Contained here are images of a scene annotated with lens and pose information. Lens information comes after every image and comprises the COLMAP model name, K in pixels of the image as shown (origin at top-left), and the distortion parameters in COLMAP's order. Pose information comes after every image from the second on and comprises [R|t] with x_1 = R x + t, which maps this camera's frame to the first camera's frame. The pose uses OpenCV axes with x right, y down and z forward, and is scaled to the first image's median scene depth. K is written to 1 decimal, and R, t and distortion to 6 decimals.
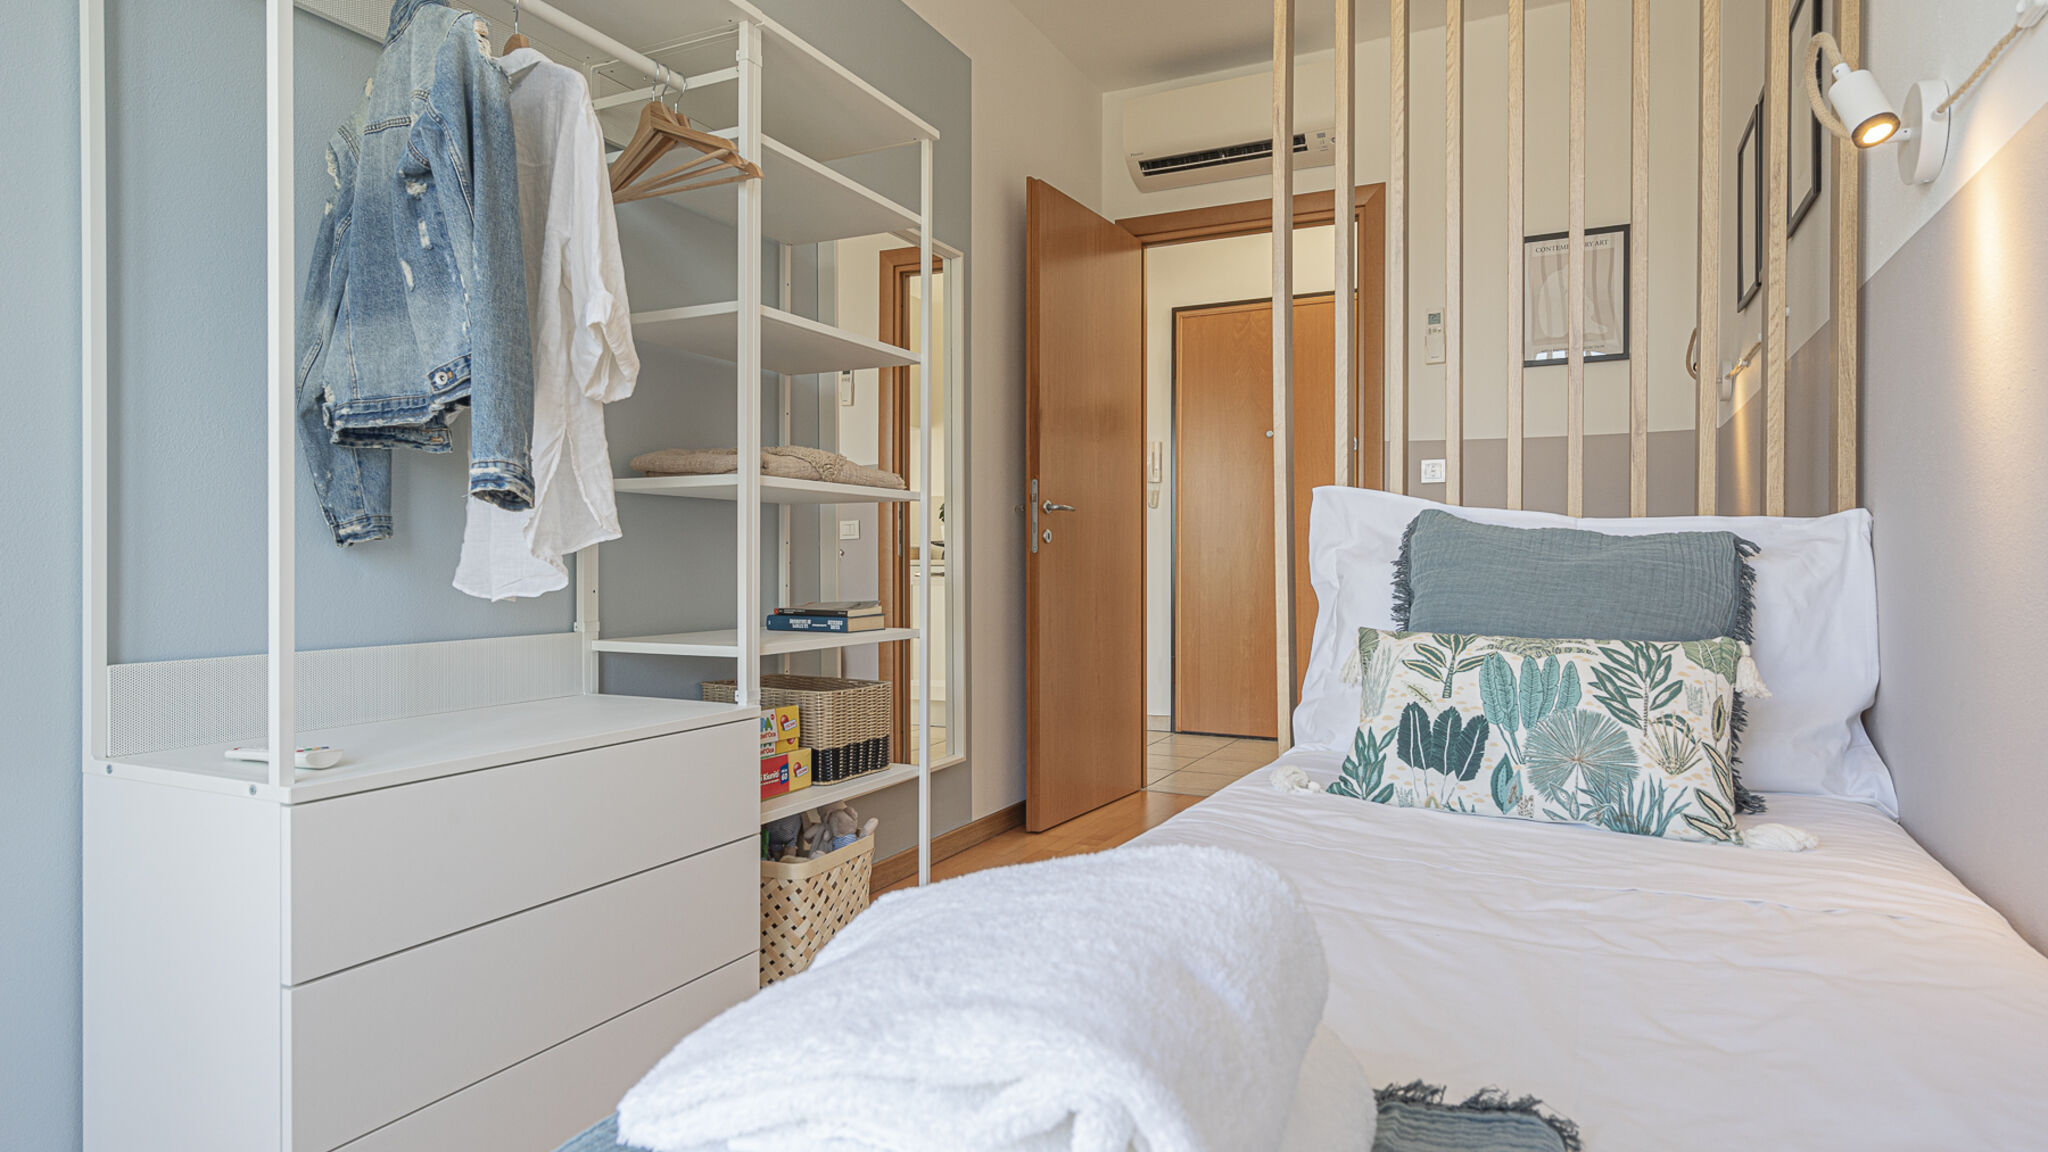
lens RADIAL K [[1198.6, 0, 1024.0], [0, 1198.6, 576.0], [0, 0, 1]] dist [0.002133, 0.001043]
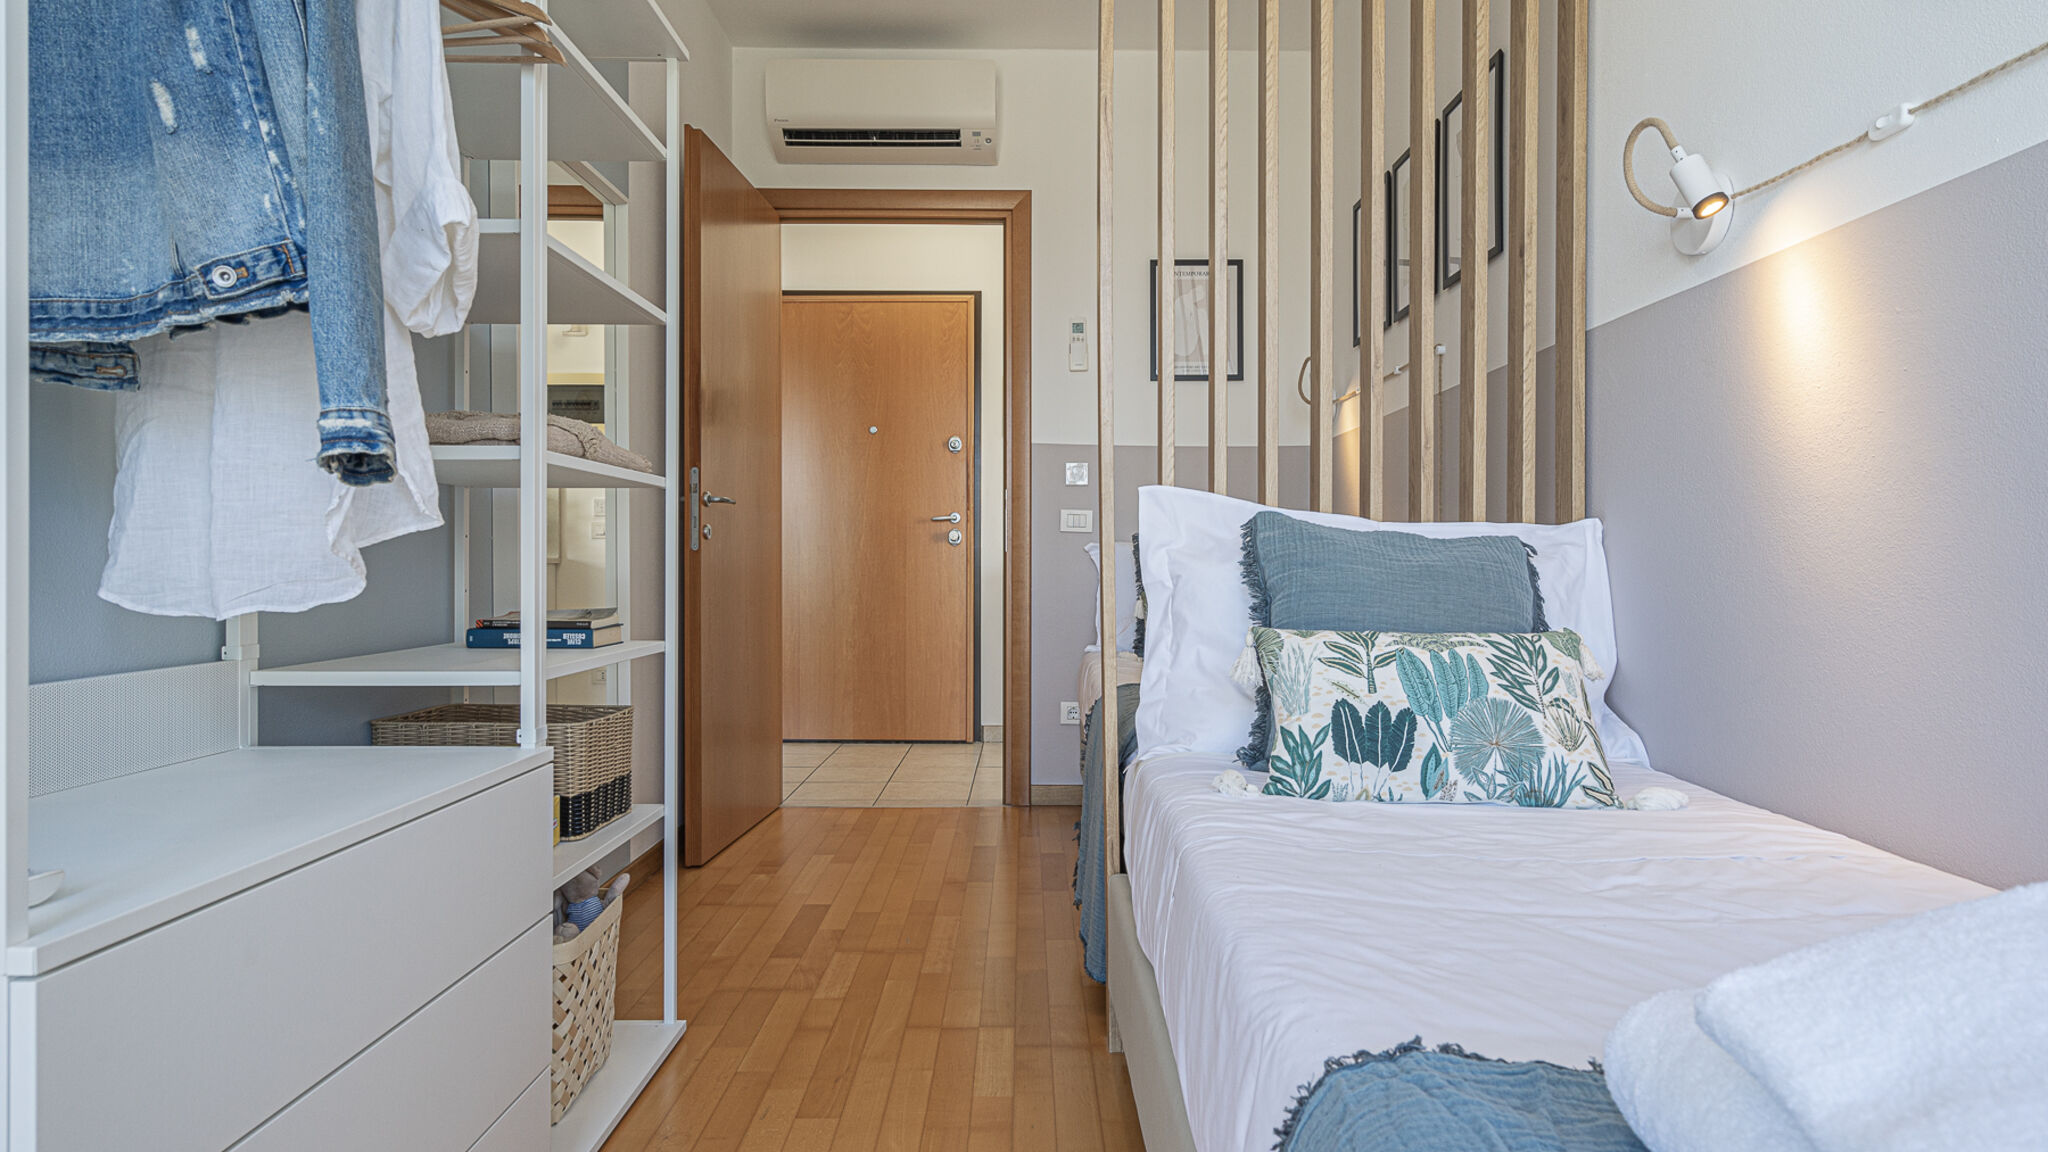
lens RADIAL K [[1198.5, 0, 1186.3], [0, 1198.5, 571.8], [0, 0, 1]] dist [0.004718, 0.000000]
pose [[0.884118, -0.002401, 0.467257, -0.278157], [0.003618, 0.999992, -0.001706, -0.002345], [-0.467249, 0.003198, 0.884120, 0.156549]]
